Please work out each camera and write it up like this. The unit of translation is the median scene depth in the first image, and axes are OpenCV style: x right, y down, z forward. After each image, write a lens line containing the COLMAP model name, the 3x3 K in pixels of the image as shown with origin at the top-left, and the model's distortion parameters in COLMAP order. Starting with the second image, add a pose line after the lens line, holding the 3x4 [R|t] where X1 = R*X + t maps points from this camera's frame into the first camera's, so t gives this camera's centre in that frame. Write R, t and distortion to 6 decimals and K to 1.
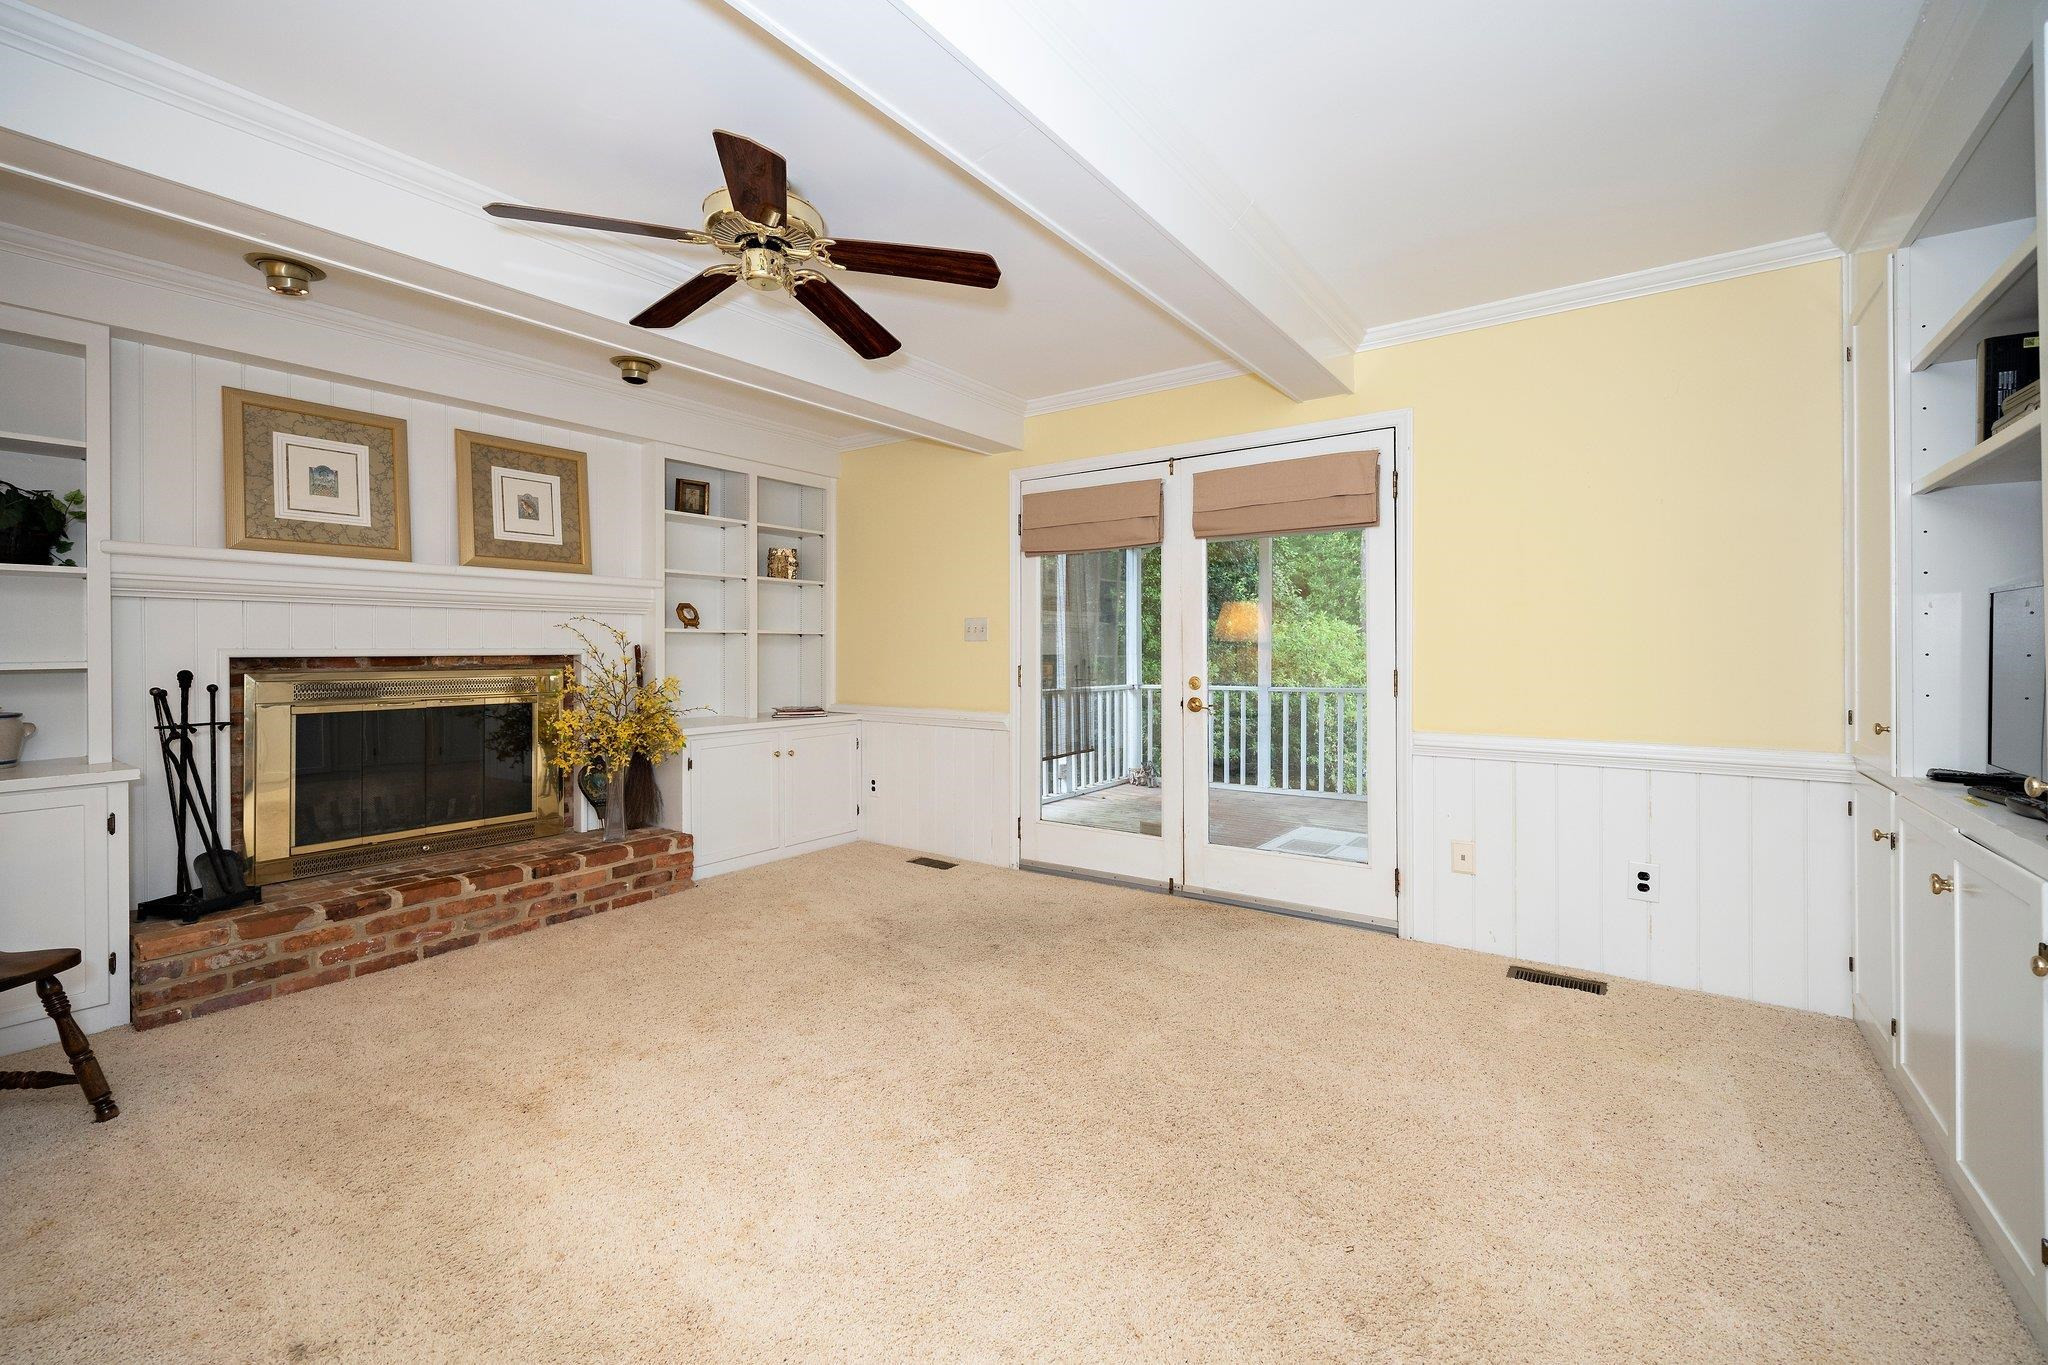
lens RADIAL K [[872.1, 0, 1021.1], [0, 872.1, 648.9], [0, 0, 1]] dist [0.001645, 0.000071]
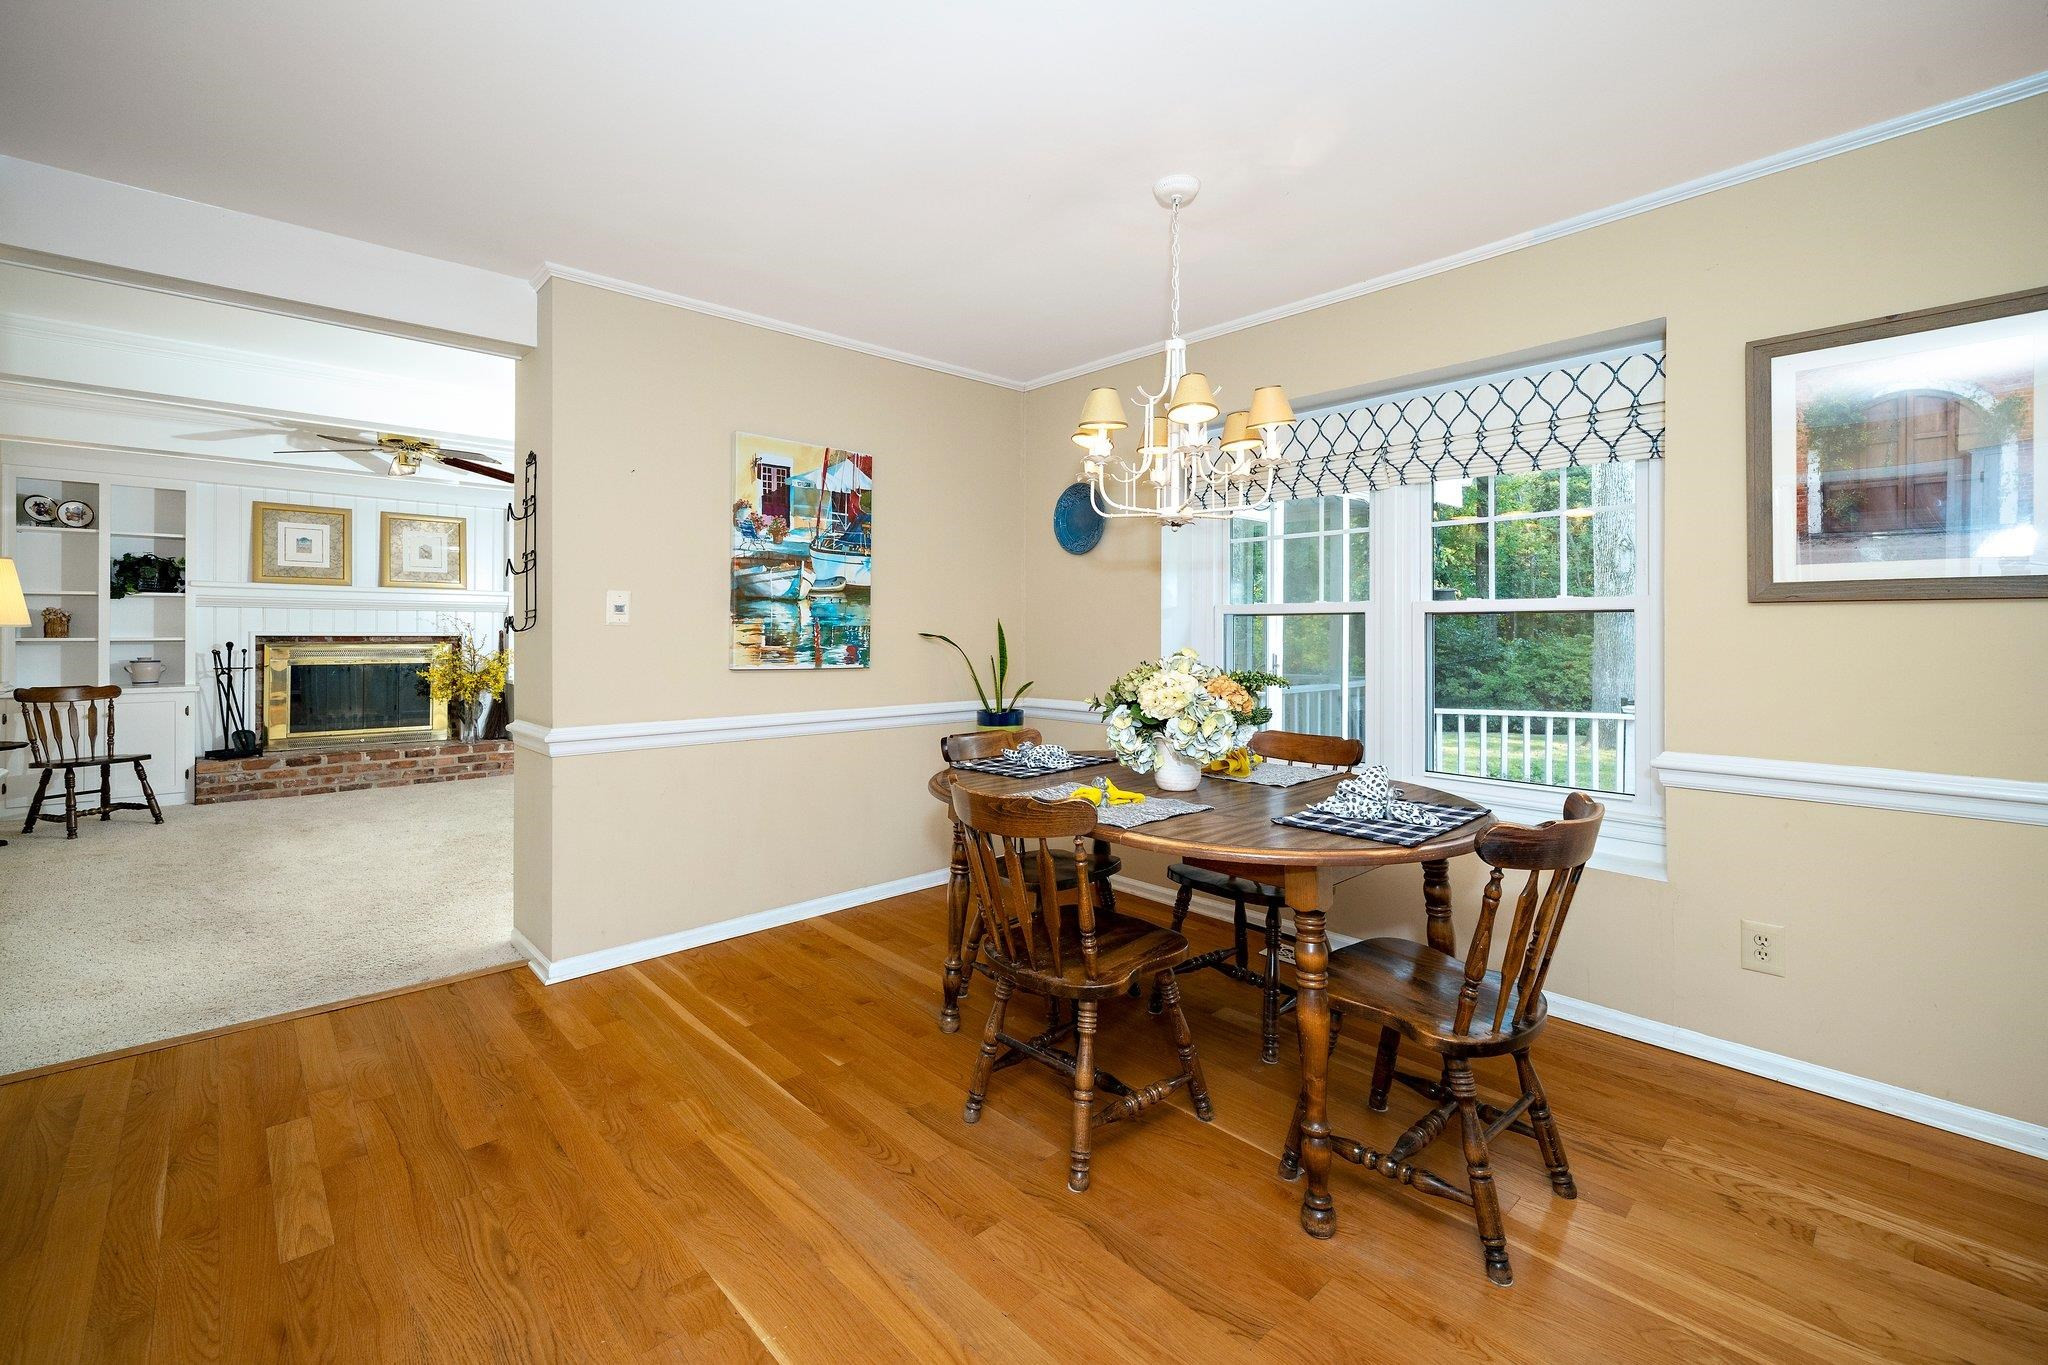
lens RADIAL K [[891.1, 0, 1017.8], [0, 891.1, 630.2], [0, 0, 1]] dist [0.008902, -0.000156]
pose [[0.976909, 0.003838, -0.213623, 1.104546], [-0.005143, 0.999971, -0.005552, -0.000669], [0.213596, 0.006522, 0.976900, -0.567797]]
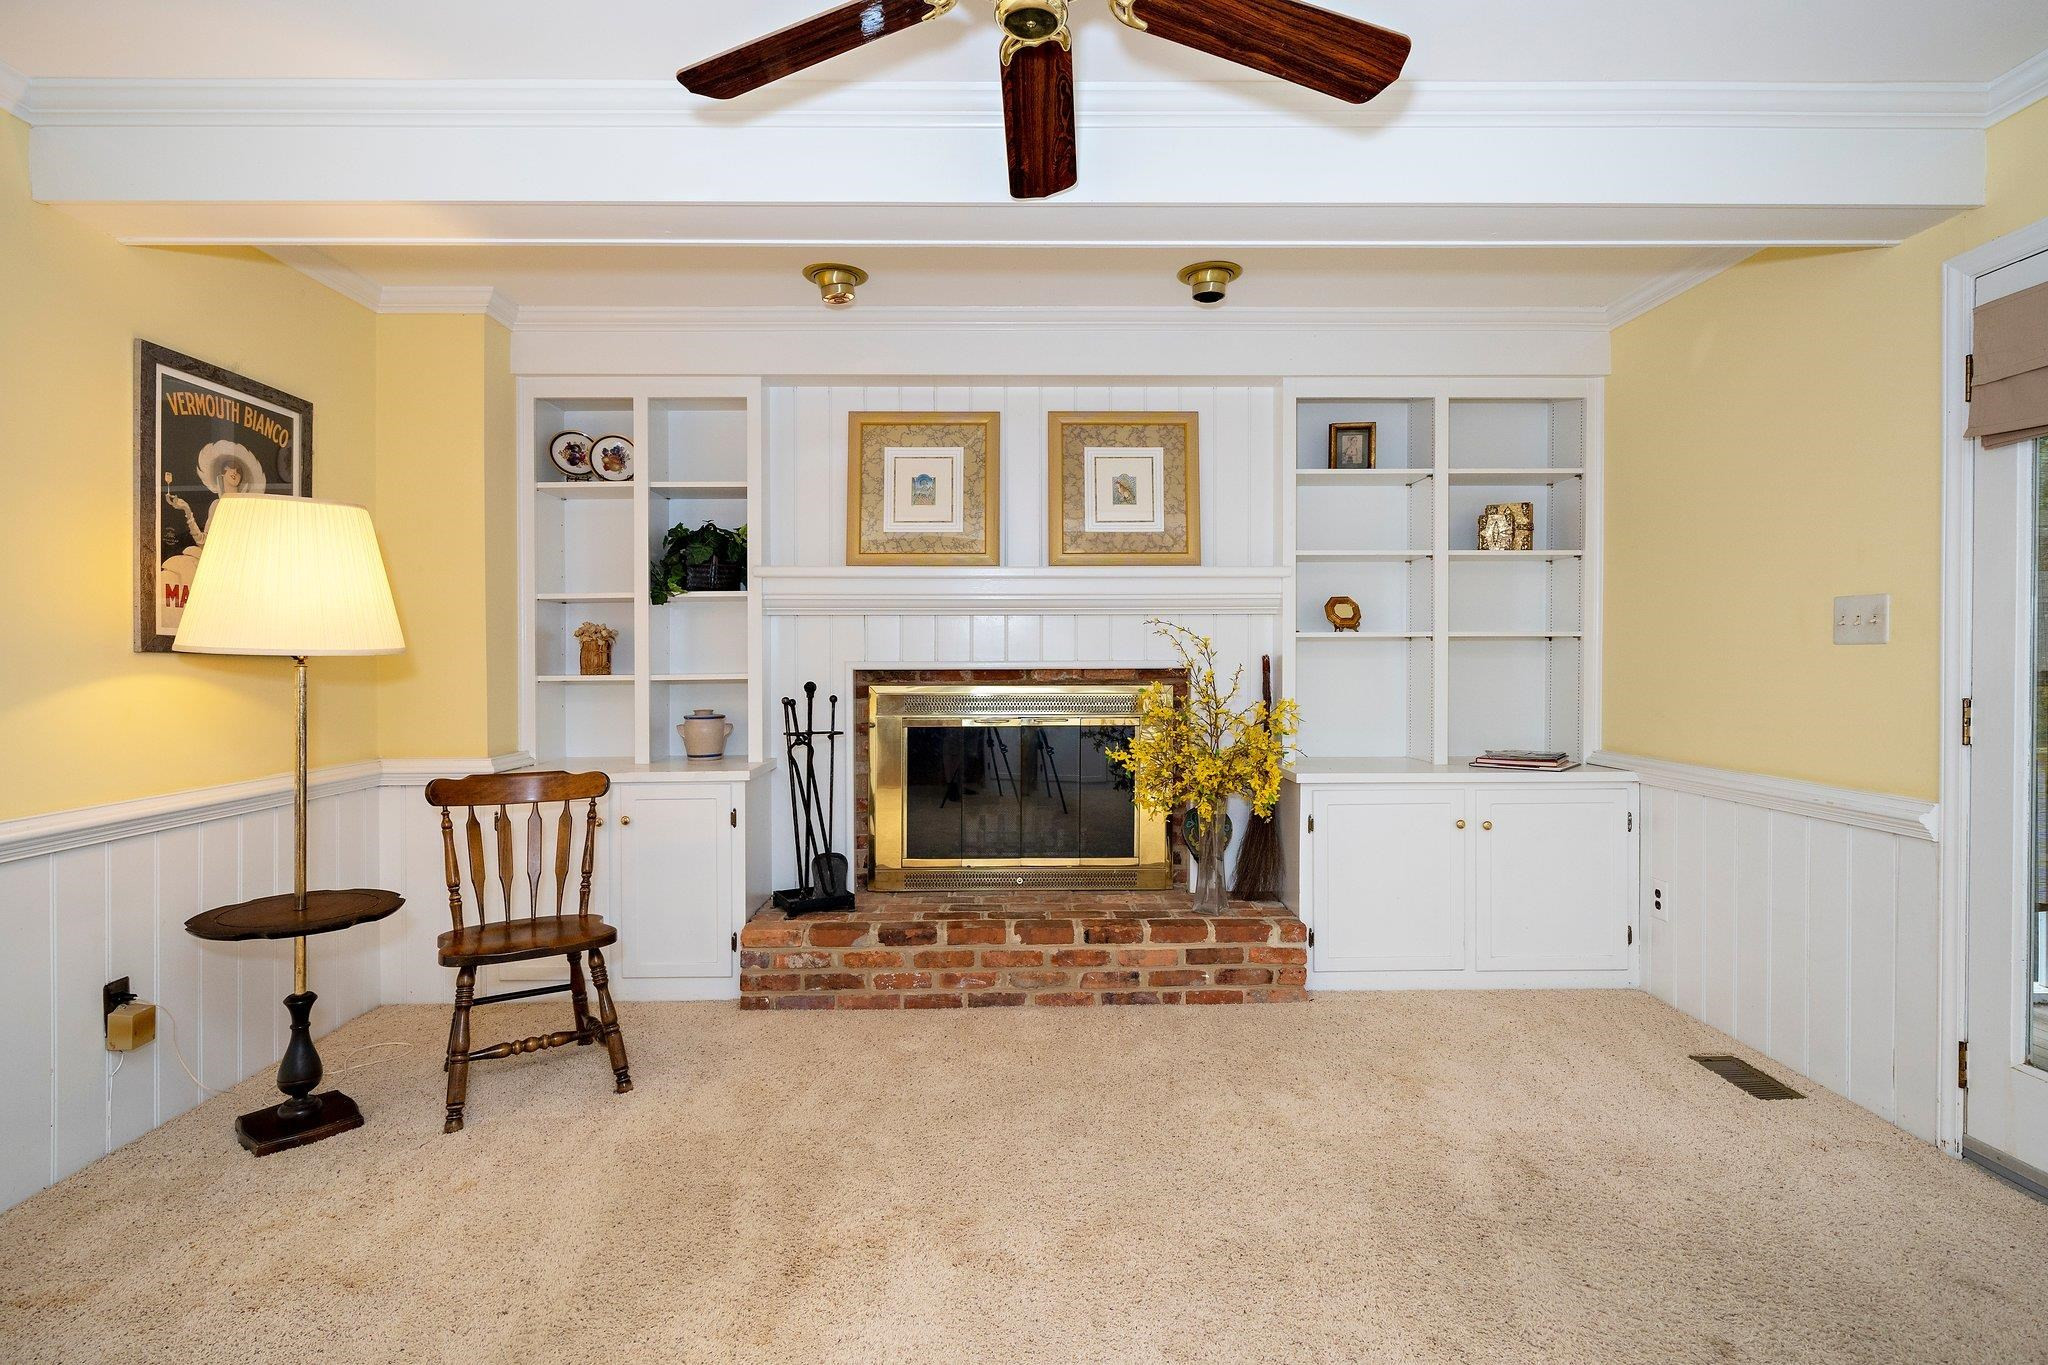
lens RADIAL K [[983.4, 0, 1021.6], [0, 983.4, 671.9], [0, 0, 1]] dist [-0.000666, -0.000931]
pose [[0.593830, 0.008389, -0.804547, 0.144185], [0.002076, 0.999926, 0.011958, -0.001298], [0.804588, -0.008771, 0.593769, 0.409129]]
